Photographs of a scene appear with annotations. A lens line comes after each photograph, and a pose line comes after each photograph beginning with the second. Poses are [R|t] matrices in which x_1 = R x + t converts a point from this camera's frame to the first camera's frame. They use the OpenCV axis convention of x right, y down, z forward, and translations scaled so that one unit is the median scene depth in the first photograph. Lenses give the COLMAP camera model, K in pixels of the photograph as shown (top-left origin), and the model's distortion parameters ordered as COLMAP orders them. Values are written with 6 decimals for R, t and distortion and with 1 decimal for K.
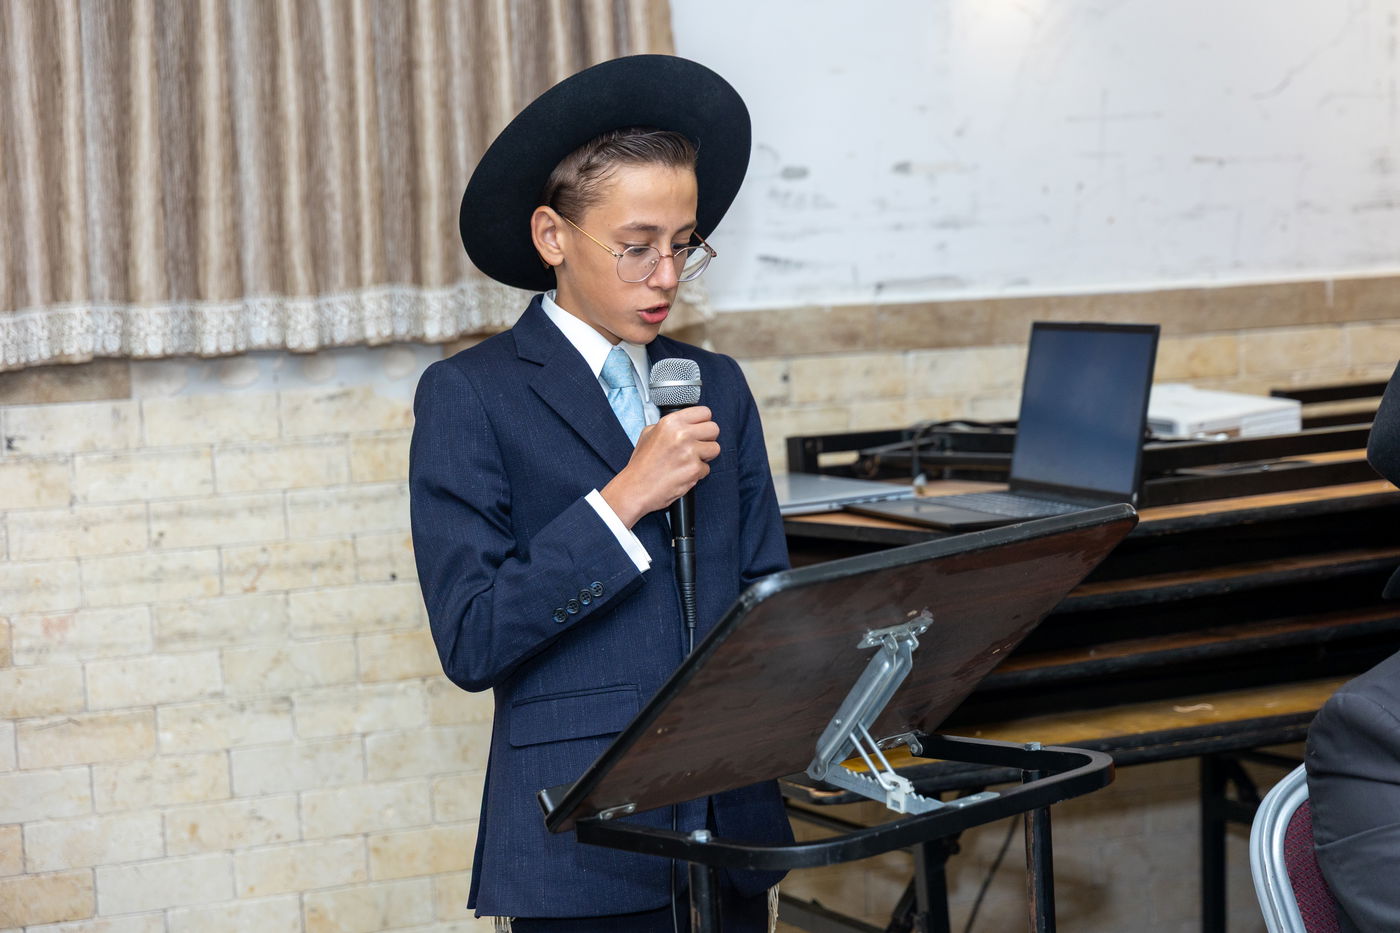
lens RADIAL K [[3288.4, 0, 703.1], [0, 3288.4, 462.5], [0, 0, 1]] dist [0.040094, 0.000000]
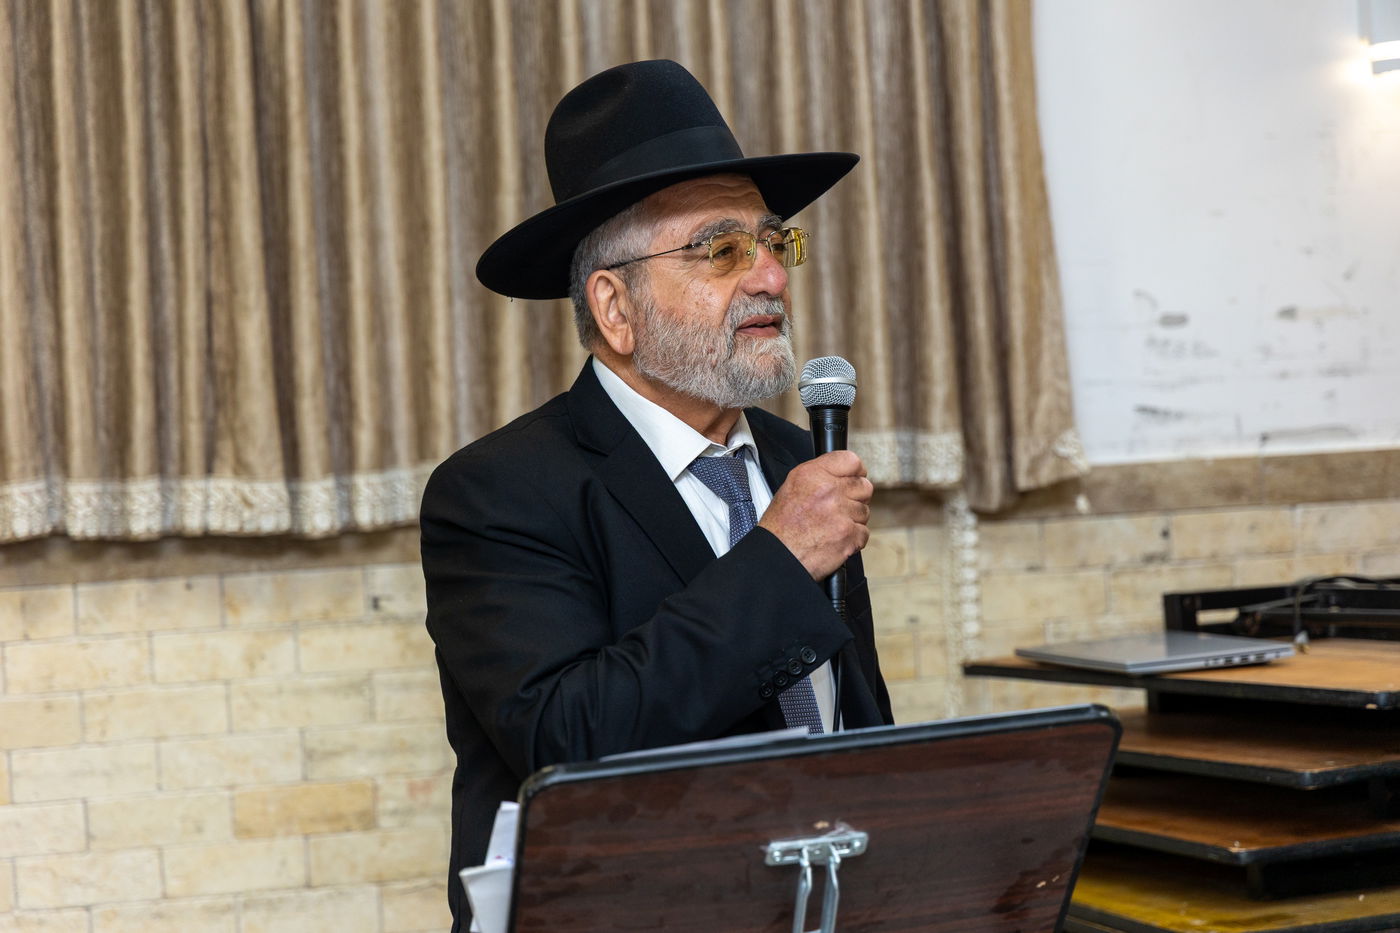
lens RADIAL K [[3906.8, 0, 688.6], [0, 3906.8, 471.4], [0, 0, 1]] dist [0.032325, 0.000000]
pose [[0.994551, -0.006357, -0.104055, 0.005829], [0.001862, 0.999063, -0.043233, 0.005481], [0.104233, 0.042803, 0.993631, -0.156355]]
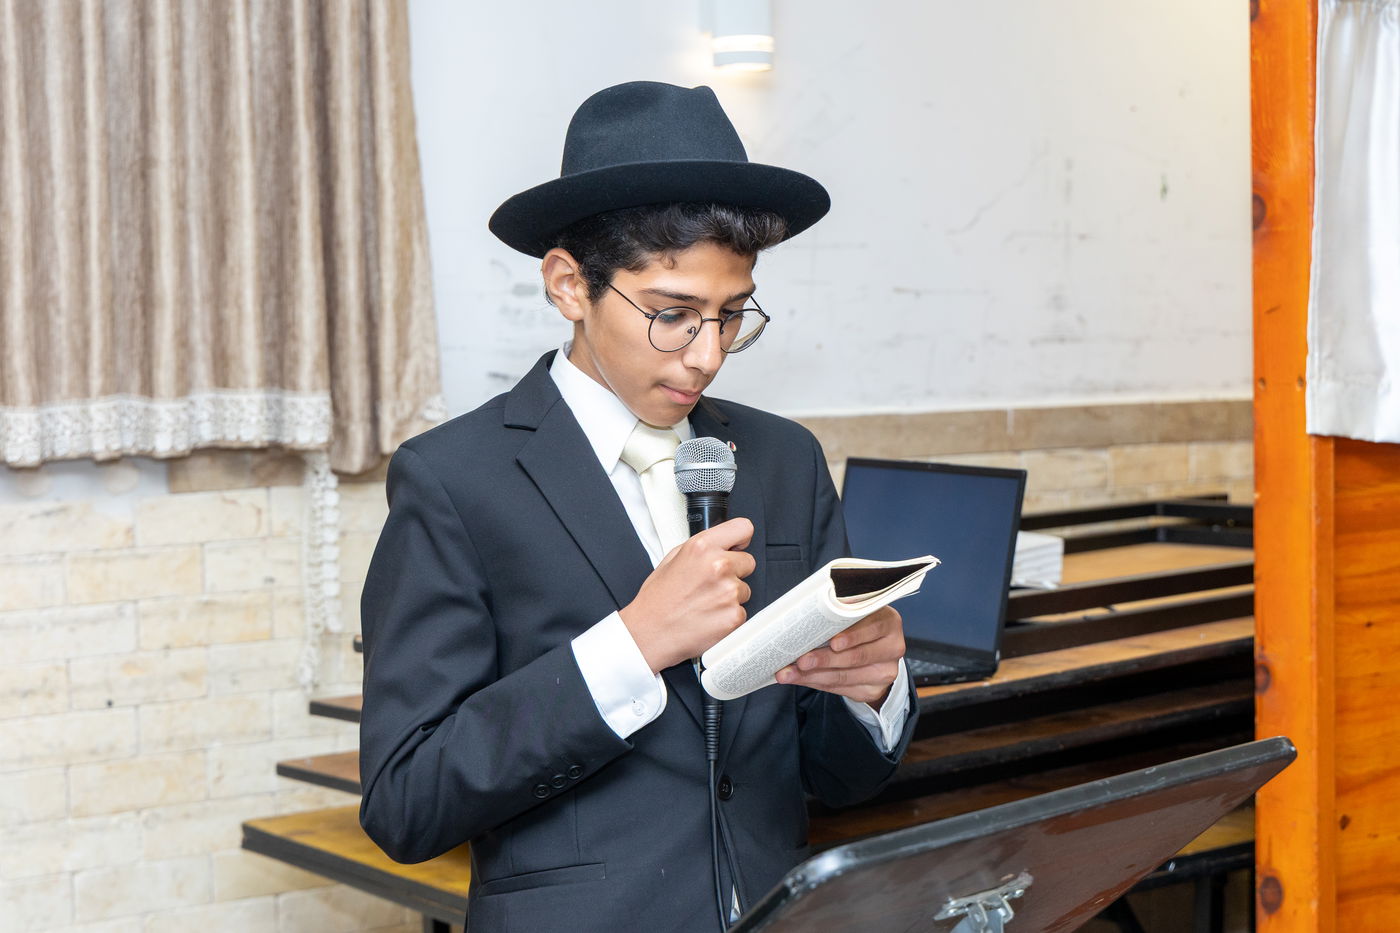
lens RADIAL K [[2586.4, 0, 703.2], [0, 2586.4, 472.7], [0, 0, 1]] dist [0.065931, 0.000000]
pose [[0.980839, 0.020177, 0.193774, -0.074521], [-0.016939, 0.999688, -0.018356, -0.021163], [-0.194084, 0.014722, 0.980875, 0.241830]]
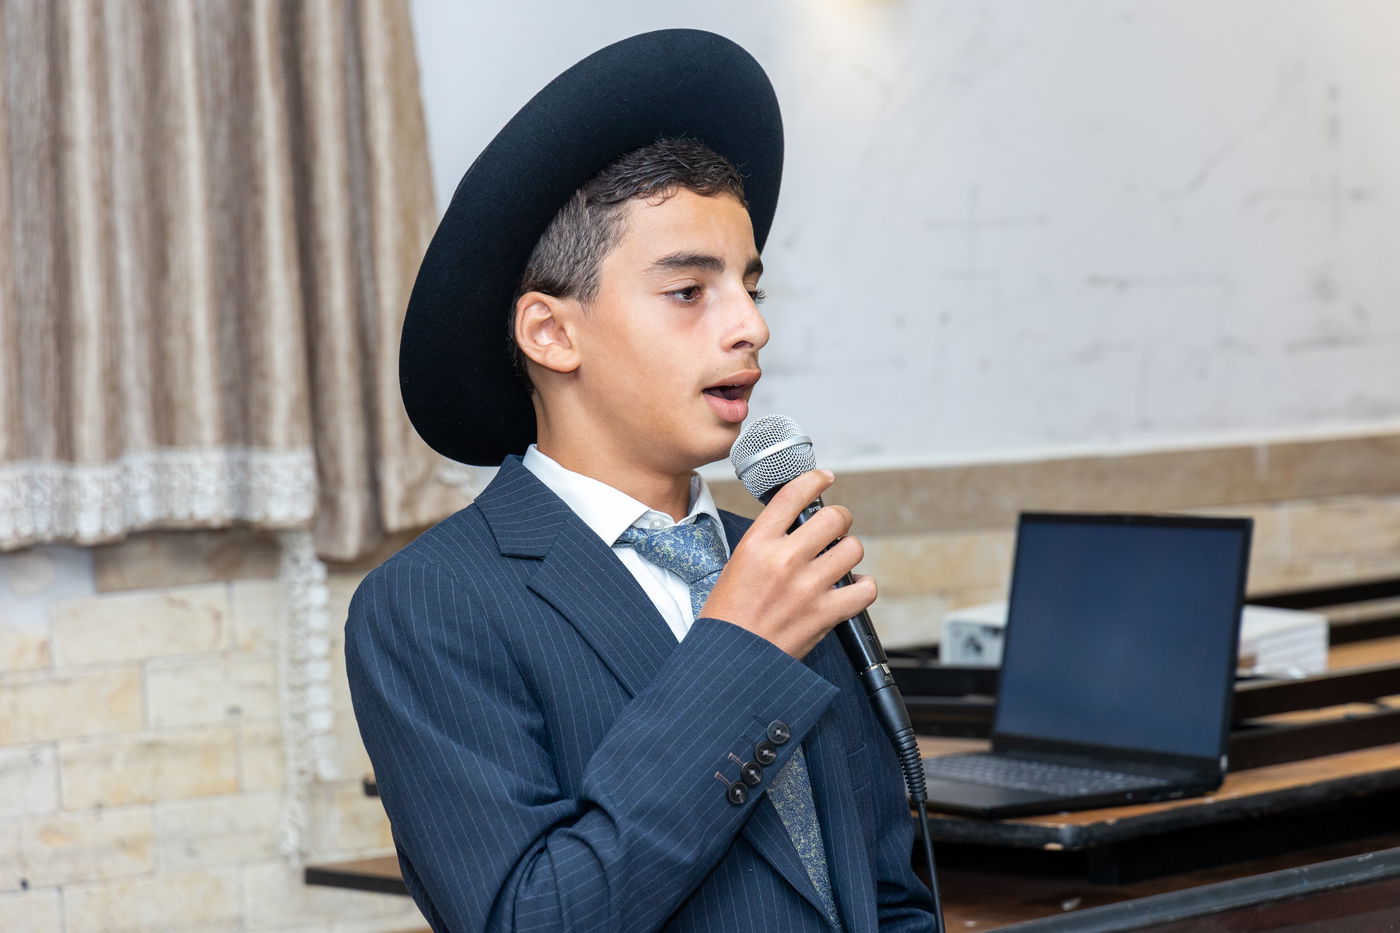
lens RADIAL K [[4292.9, 0, 765.2], [0, 4292.9, 472.3], [0, 0, 1]] dist [0.143179, 0.000000]
pose [[0.983407, -0.006202, 0.181307, -0.107208], [0.014102, 0.999005, -0.042317, -0.011344], [-0.180864, 0.044172, 0.982516, 0.085635]]
